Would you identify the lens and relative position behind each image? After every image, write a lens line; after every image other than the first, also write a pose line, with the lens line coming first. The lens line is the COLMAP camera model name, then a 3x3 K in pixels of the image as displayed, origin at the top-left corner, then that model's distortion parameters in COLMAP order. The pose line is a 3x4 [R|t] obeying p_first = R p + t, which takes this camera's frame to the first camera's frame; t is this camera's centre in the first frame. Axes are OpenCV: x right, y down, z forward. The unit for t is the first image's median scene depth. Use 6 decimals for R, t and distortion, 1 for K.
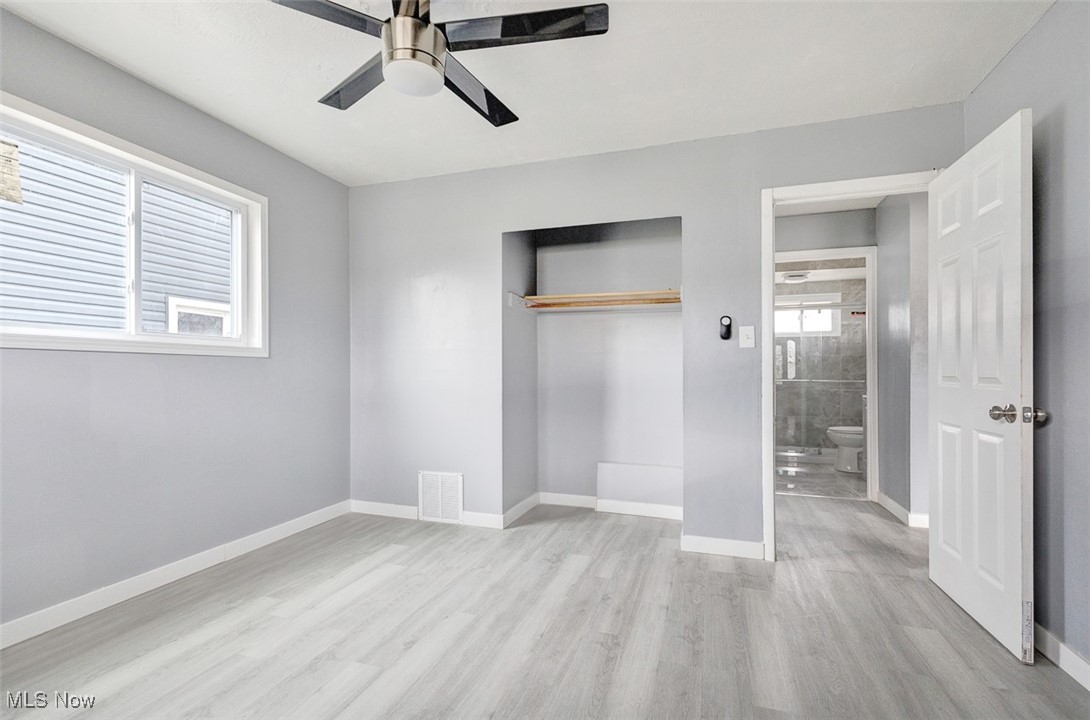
lens RADIAL K [[494.2, 0, 546.0], [0, 494.2, 369.9], [0, 0, 1]] dist [0.009137, -0.000797]
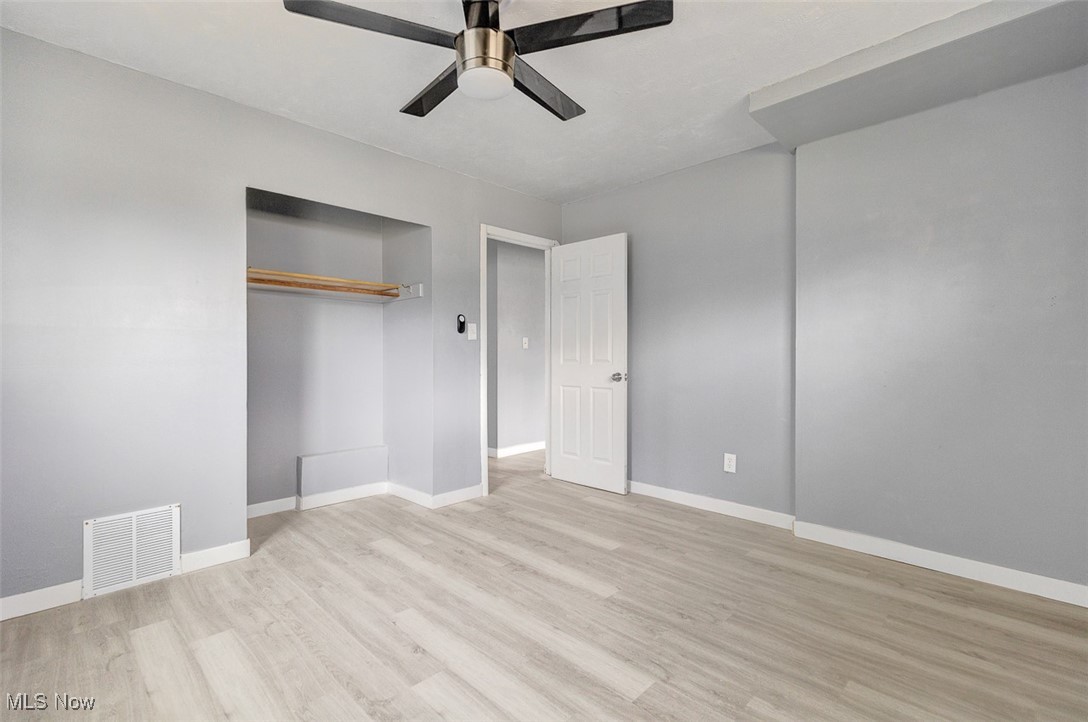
lens RADIAL K [[493.3, 0, 539.8], [0, 493.3, 352.4], [0, 0, 1]] dist [0.009137, -0.000797]
pose [[0.449654, 0.000047, 0.893203, -0.697846], [0.002851, 0.999995, -0.001488, -0.008575], [-0.893198, 0.003215, 0.449651, 0.251274]]
